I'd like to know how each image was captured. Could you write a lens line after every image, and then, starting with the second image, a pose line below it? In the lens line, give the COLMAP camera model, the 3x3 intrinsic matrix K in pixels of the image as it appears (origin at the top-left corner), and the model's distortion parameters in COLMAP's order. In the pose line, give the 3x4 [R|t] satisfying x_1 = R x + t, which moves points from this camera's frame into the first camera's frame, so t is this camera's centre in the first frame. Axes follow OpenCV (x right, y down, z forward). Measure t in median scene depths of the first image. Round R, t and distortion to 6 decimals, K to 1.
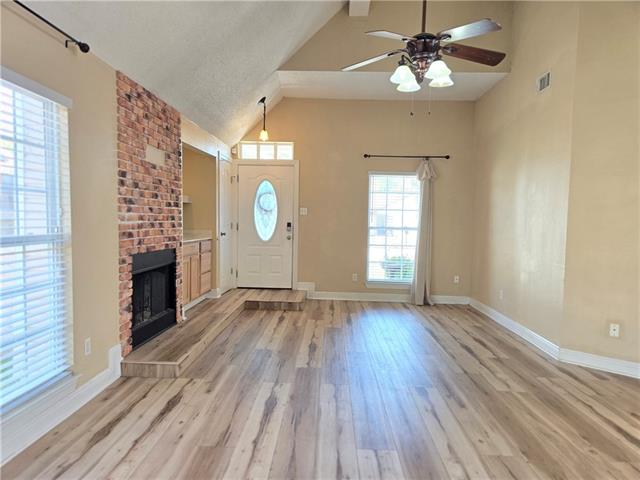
lens RADIAL K [[429.7, 0, 320.4], [0, 429.7, 243.6], [0, 0, 1]] dist [0.084750, -0.076144]
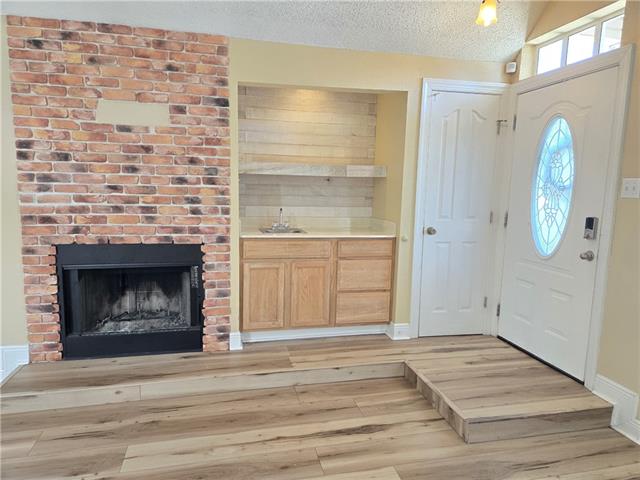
lens RADIAL K [[429.7, 0, 320.4], [0, 429.7, 243.6], [0, 0, 1]] dist [0.084750, -0.076144]
pose [[0.261577, 0.118273, -0.957909, 0.457700], [-0.070352, 0.992160, 0.103291, -0.091391], [0.962615, 0.040373, 0.267847, 1.211279]]
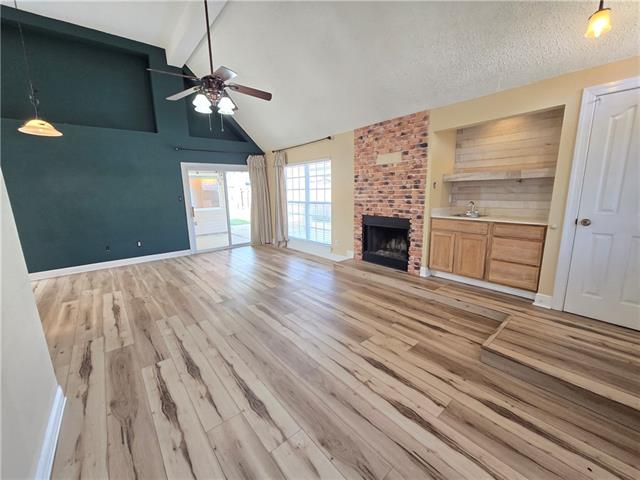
lens RADIAL K [[263.6, 0, 320.0], [0, 263.6, 238.7], [0, 0, 1]] dist [0.000639, 0.000306]
pose [[-0.751294, 0.118265, -0.649285, 0.532364], [-0.027796, 0.977270, 0.210169, -0.117949], [0.659382, 0.175947, -0.730930, 1.745682]]
